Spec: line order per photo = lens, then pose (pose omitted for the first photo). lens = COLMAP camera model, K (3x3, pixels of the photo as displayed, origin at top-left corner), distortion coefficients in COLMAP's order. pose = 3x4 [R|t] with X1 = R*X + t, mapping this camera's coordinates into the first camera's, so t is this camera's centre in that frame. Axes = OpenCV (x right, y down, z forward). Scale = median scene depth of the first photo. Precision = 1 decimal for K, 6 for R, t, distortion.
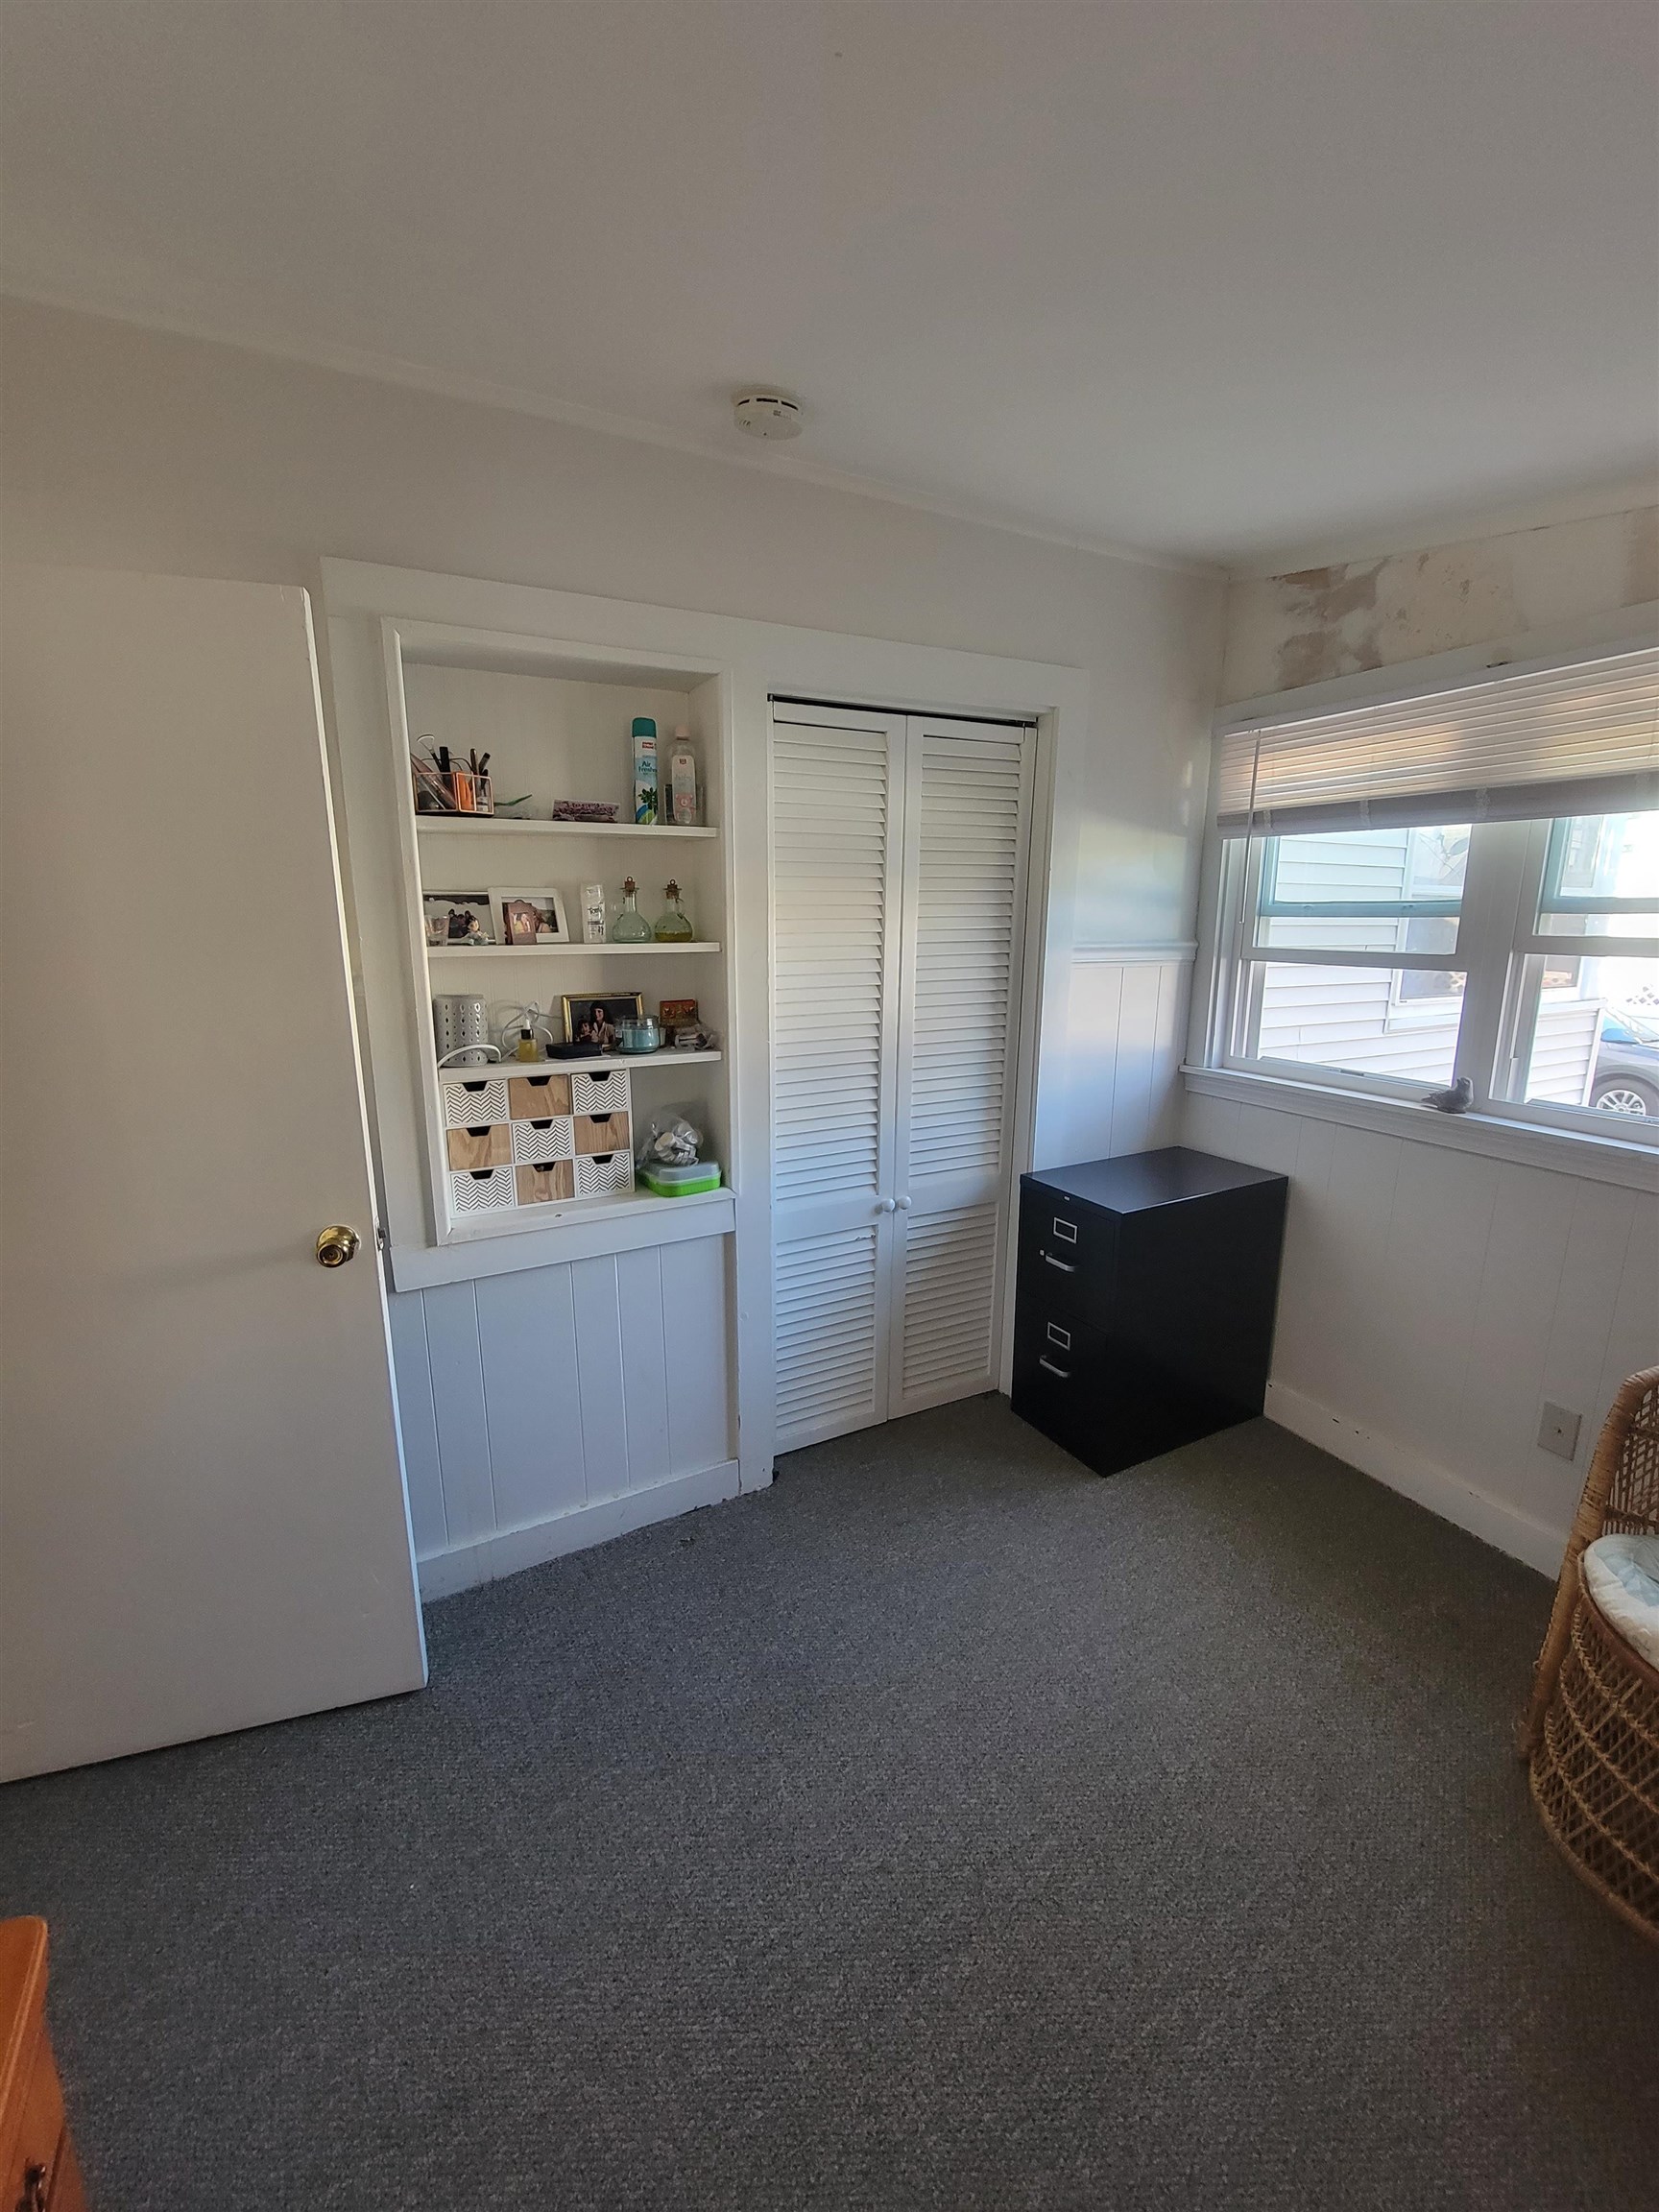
lens RADIAL K [[904.3, 0, 827.4], [0, 904.3, 1104.7], [0, 0, 1]] dist [-0.003345, 0.000015]
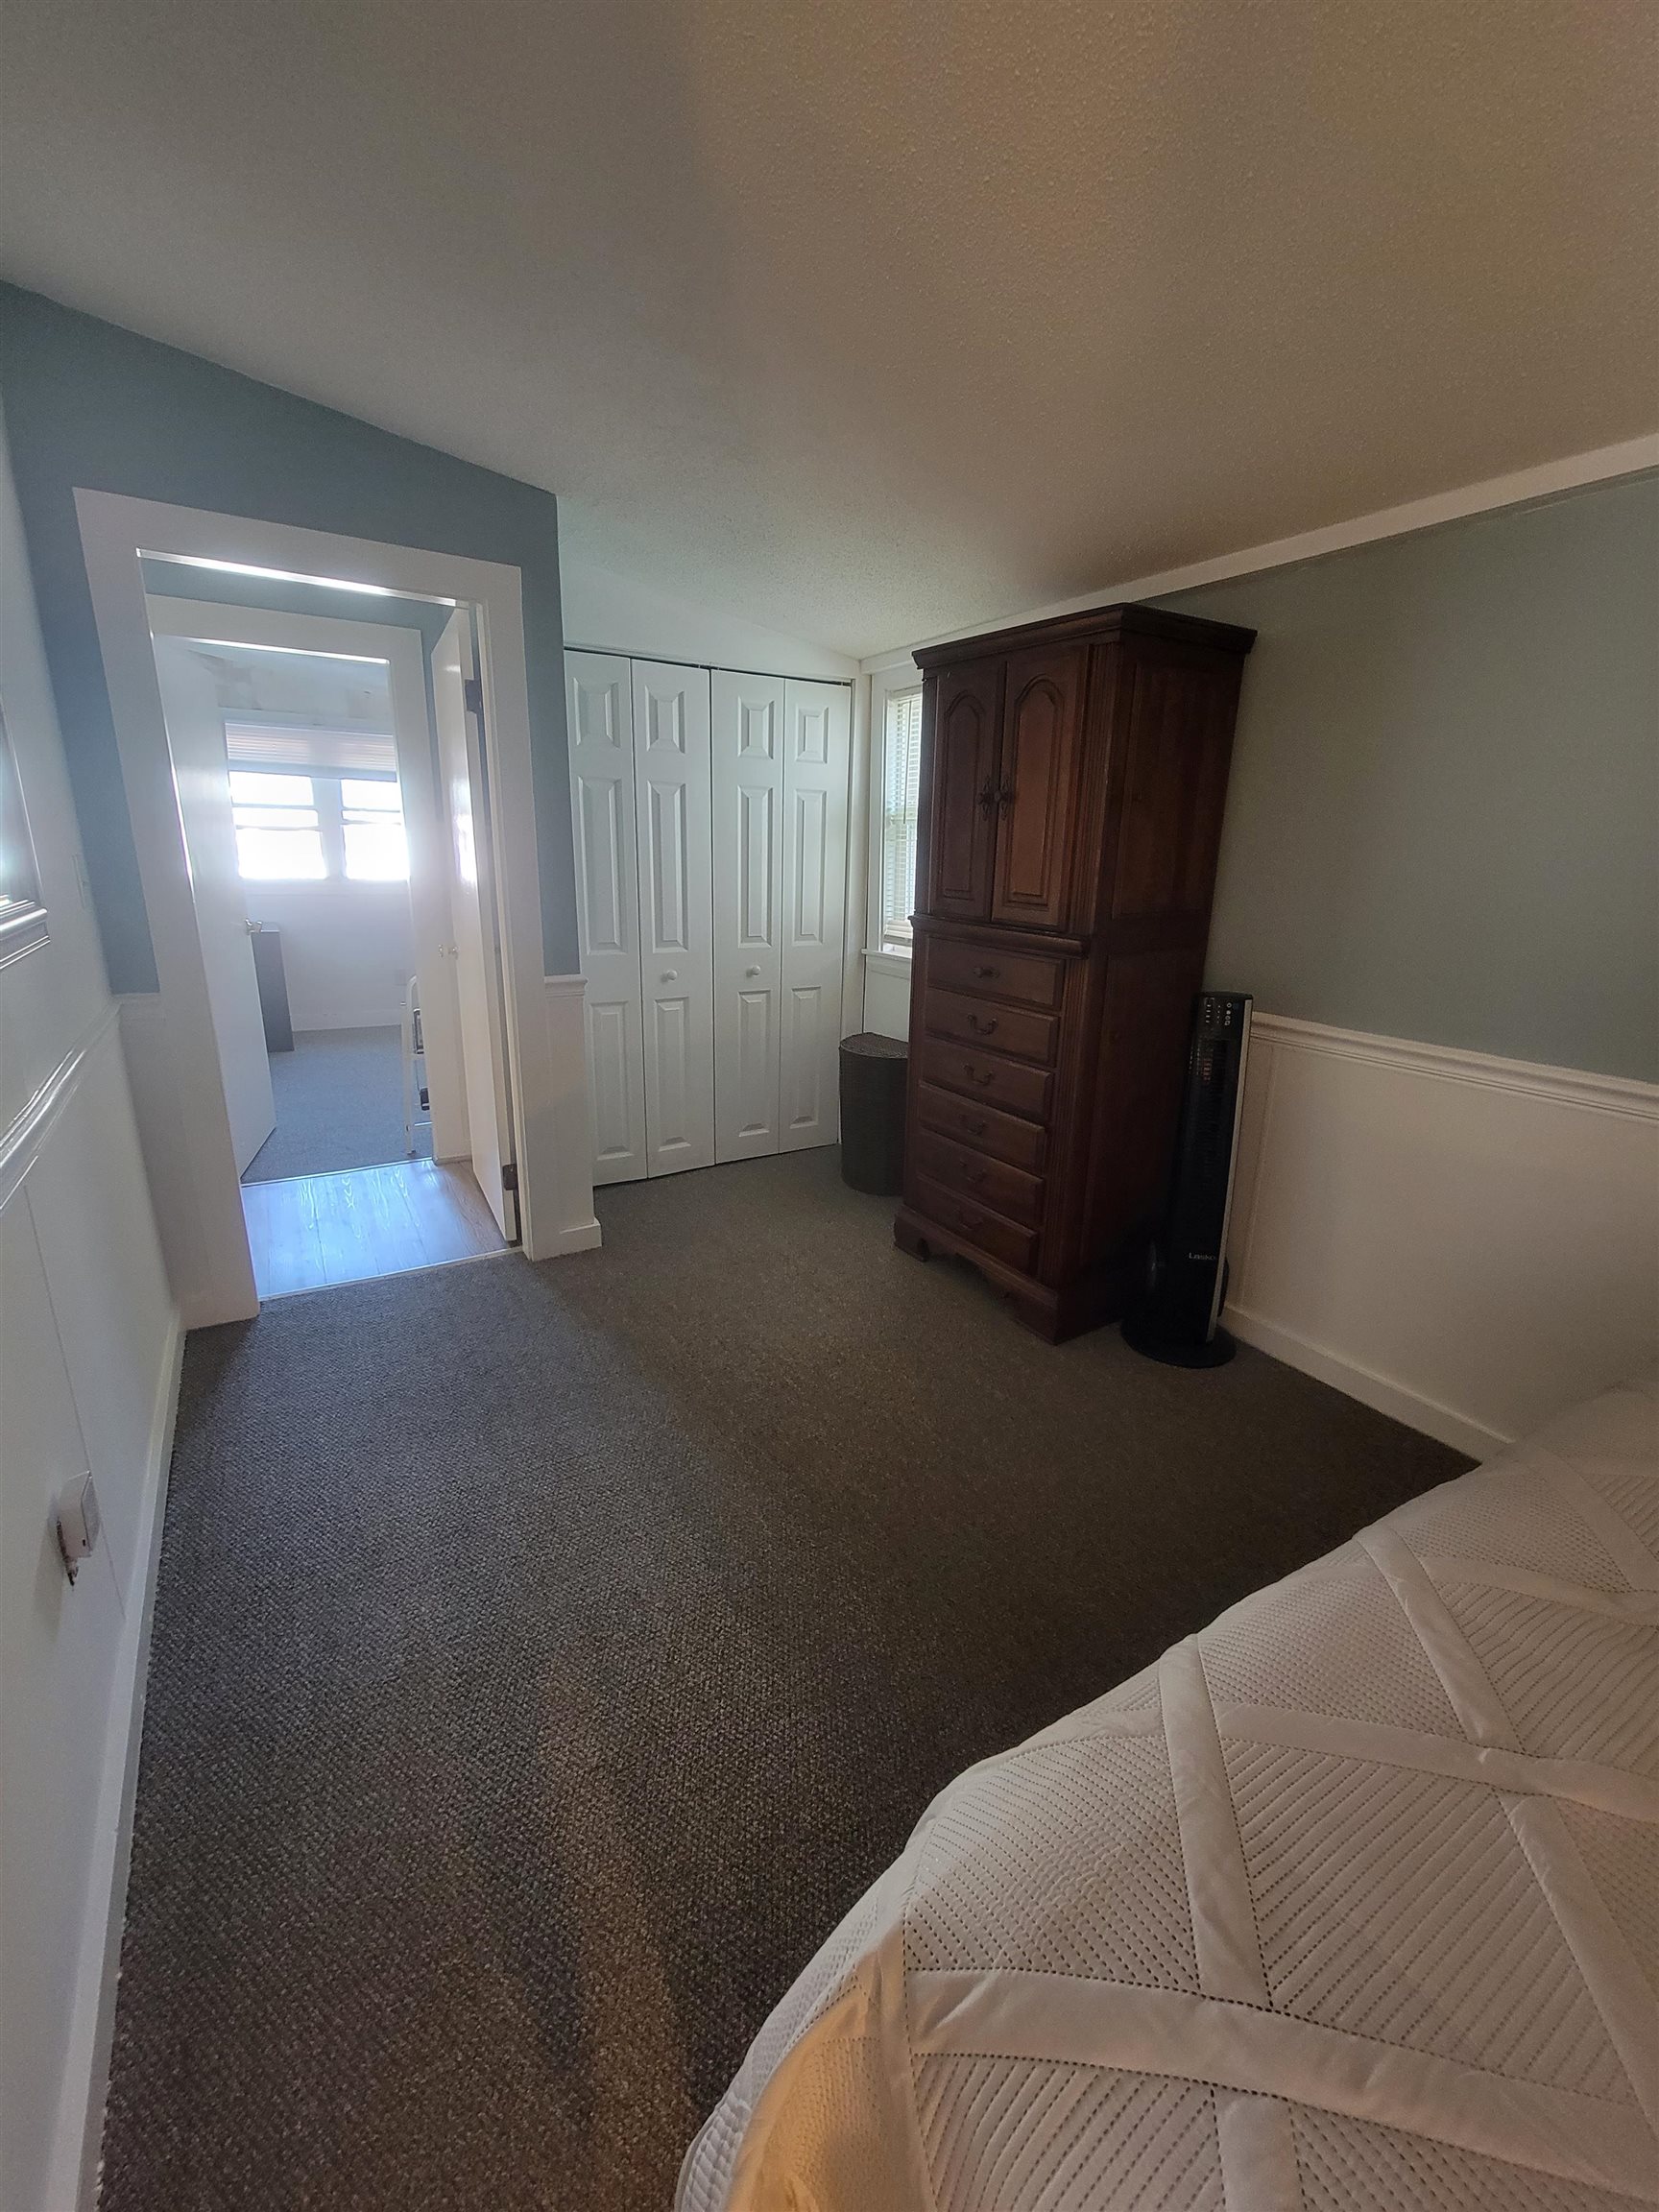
lens RADIAL K [[904.3, 0, 827.4], [0, 904.3, 1104.7], [0, 0, 1]] dist [-0.003345, 0.000015]
pose [[-0.072347, -0.279695, 0.957359, -2.402665], [0.181023, 0.940250, 0.288377, 0.127533], [-0.980814, 0.194168, -0.017393, -0.334588]]
